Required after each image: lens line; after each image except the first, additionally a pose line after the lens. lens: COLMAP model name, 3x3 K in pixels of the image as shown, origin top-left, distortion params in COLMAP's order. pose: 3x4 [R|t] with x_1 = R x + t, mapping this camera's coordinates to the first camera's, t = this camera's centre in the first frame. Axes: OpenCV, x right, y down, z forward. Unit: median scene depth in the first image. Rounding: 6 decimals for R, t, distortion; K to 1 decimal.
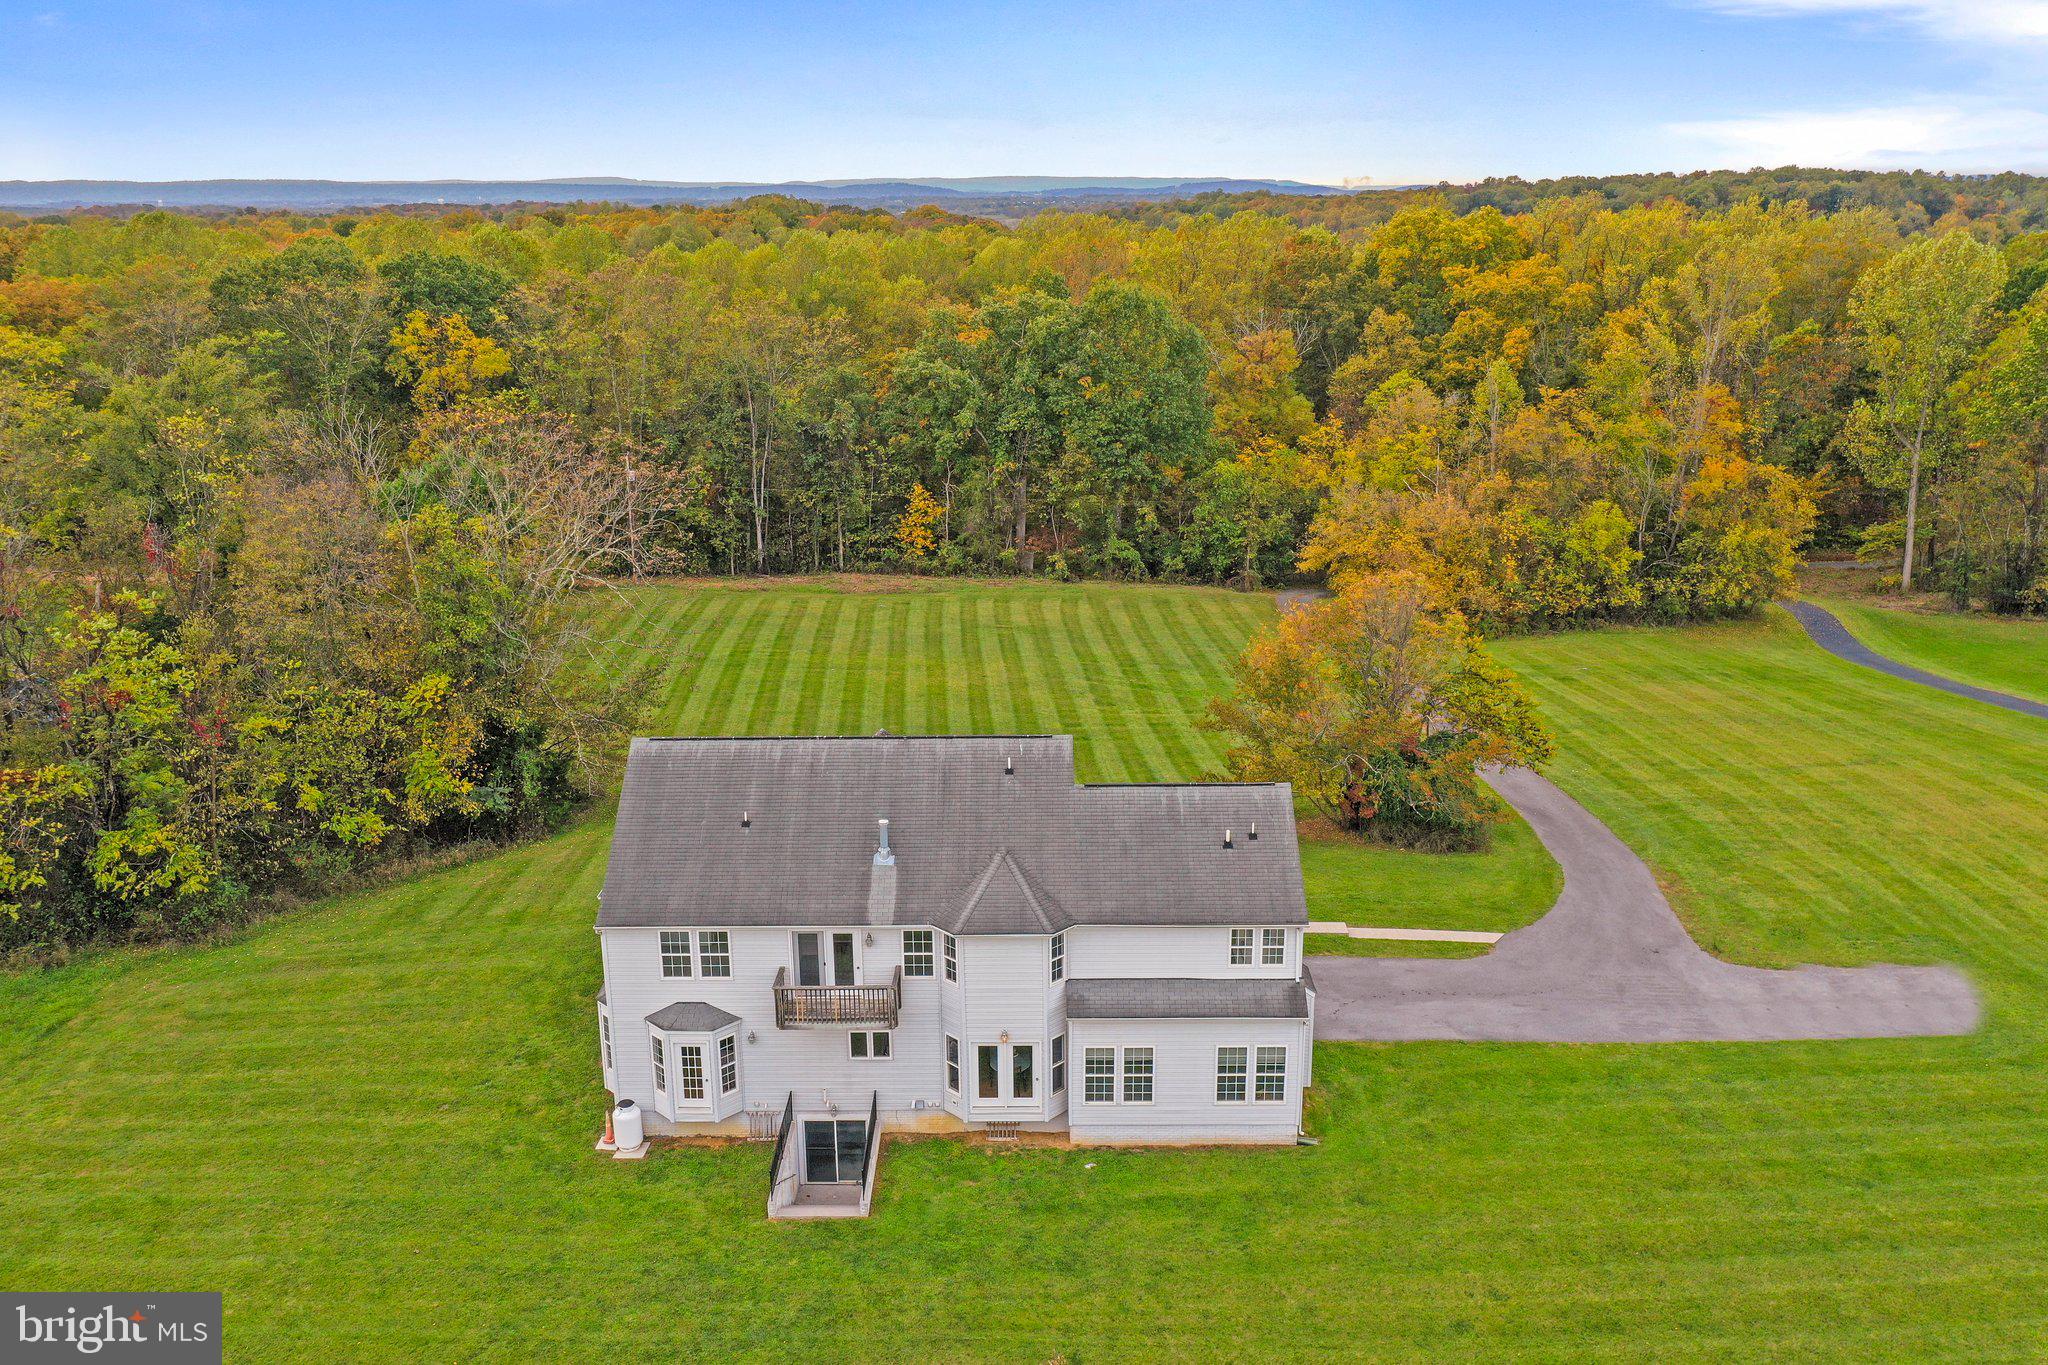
lens RADIAL K [[1641.3, 0, 1013.9], [0, 1641.3, 680.2], [0, 0, 1]] dist [-0.003344, 0.001150]
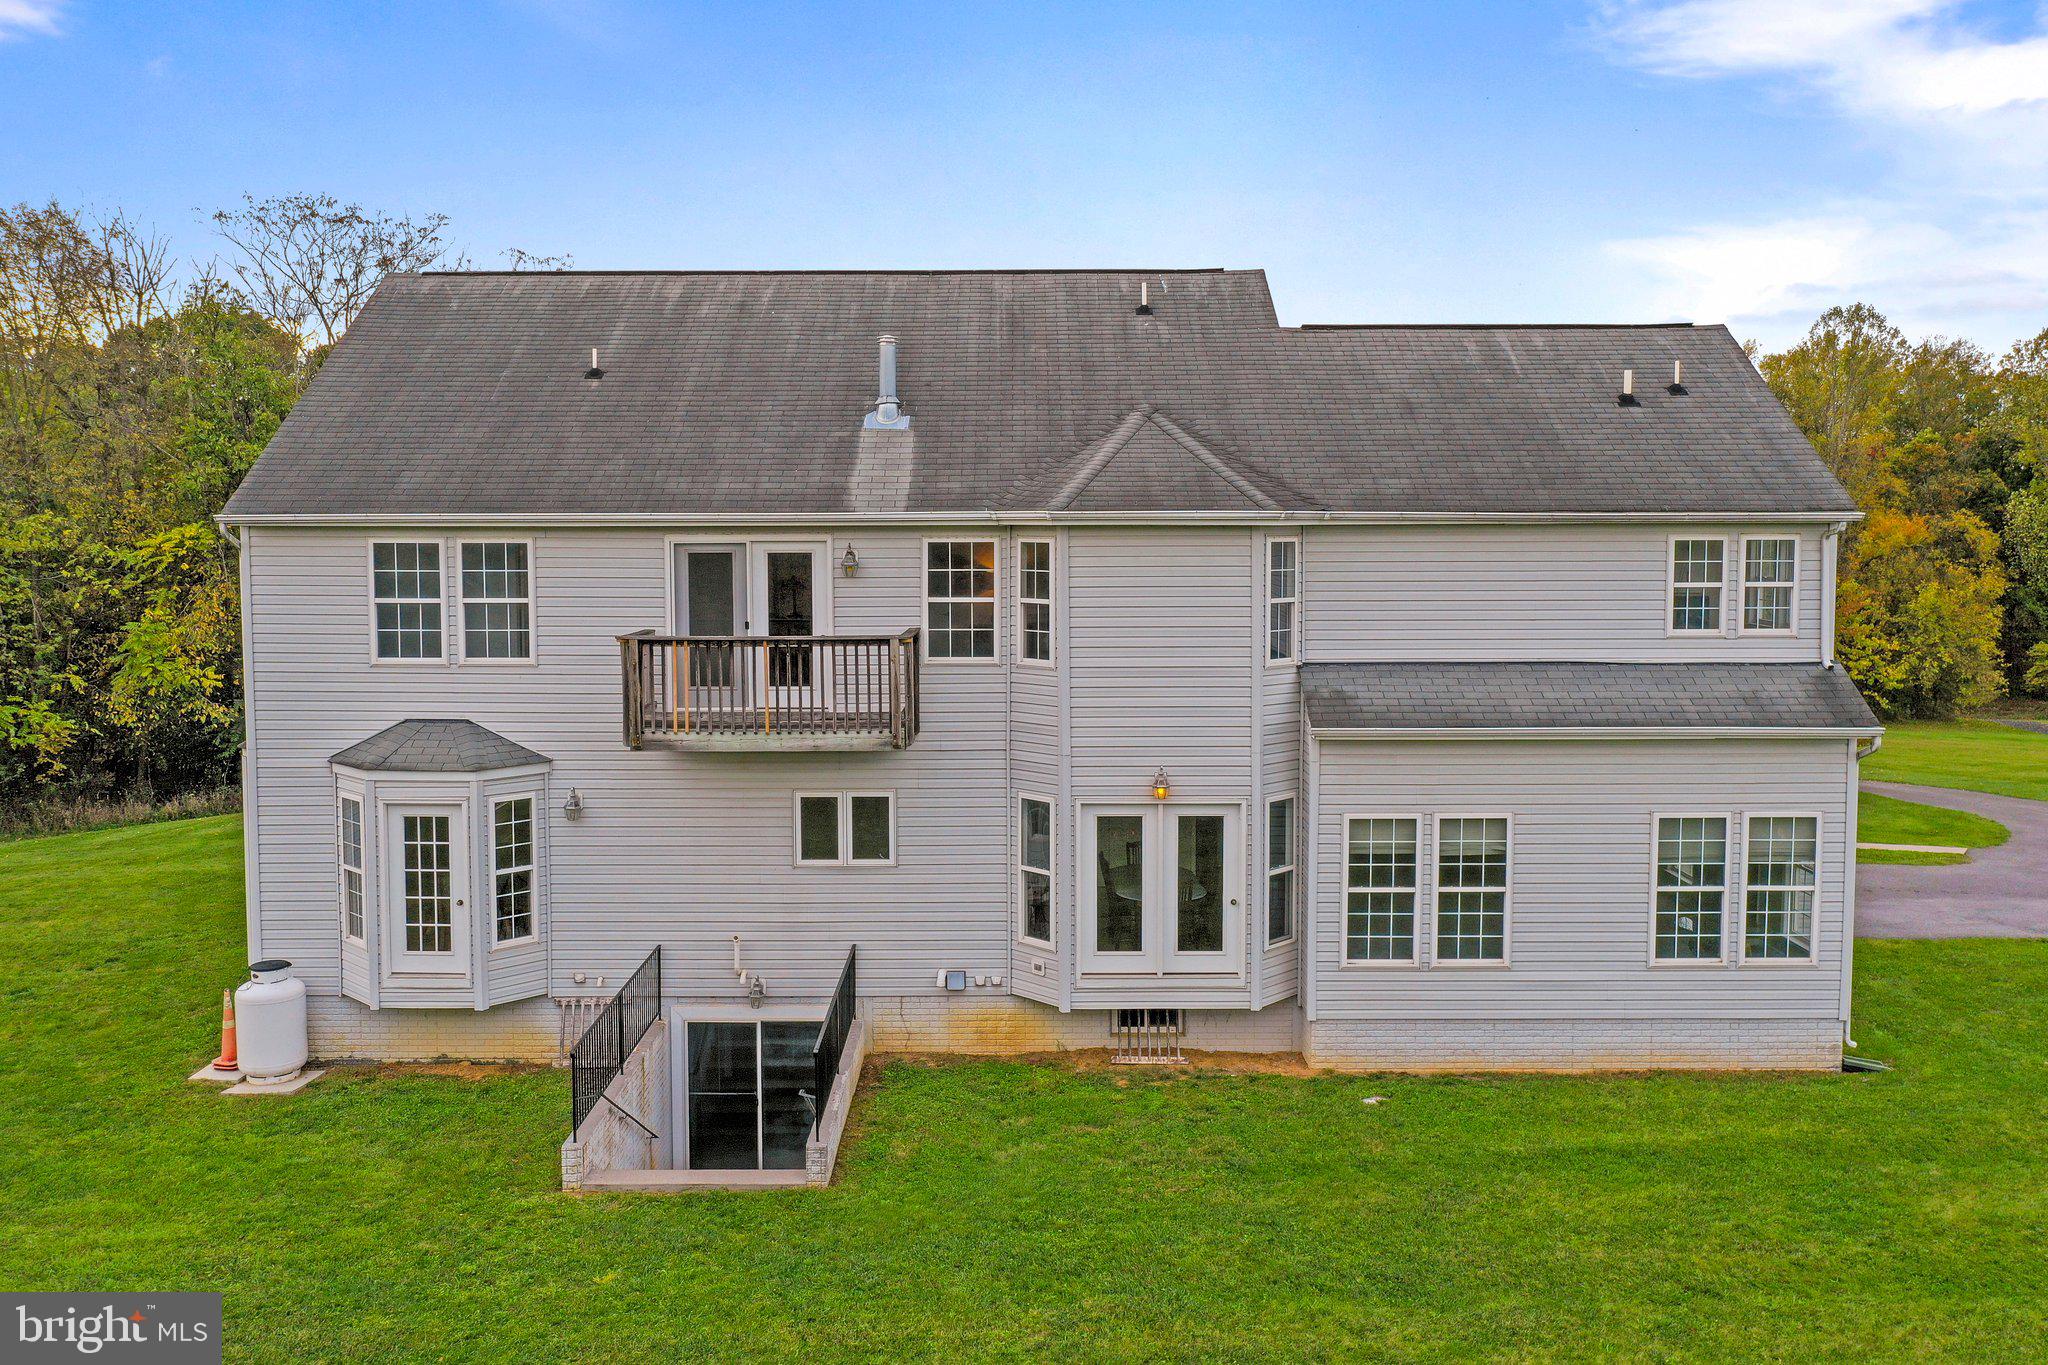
lens RADIAL K [[1644.1, 0, 1016.9], [0, 1644.1, 618.3], [0, 0, 1]] dist [-0.005778, 0.001691]
pose [[0.999934, 0.007289, 0.008841, -0.046514], [-0.005184, 0.975860, -0.218336, 0.263836], [-0.010219, 0.218276, 0.975834, 0.564622]]
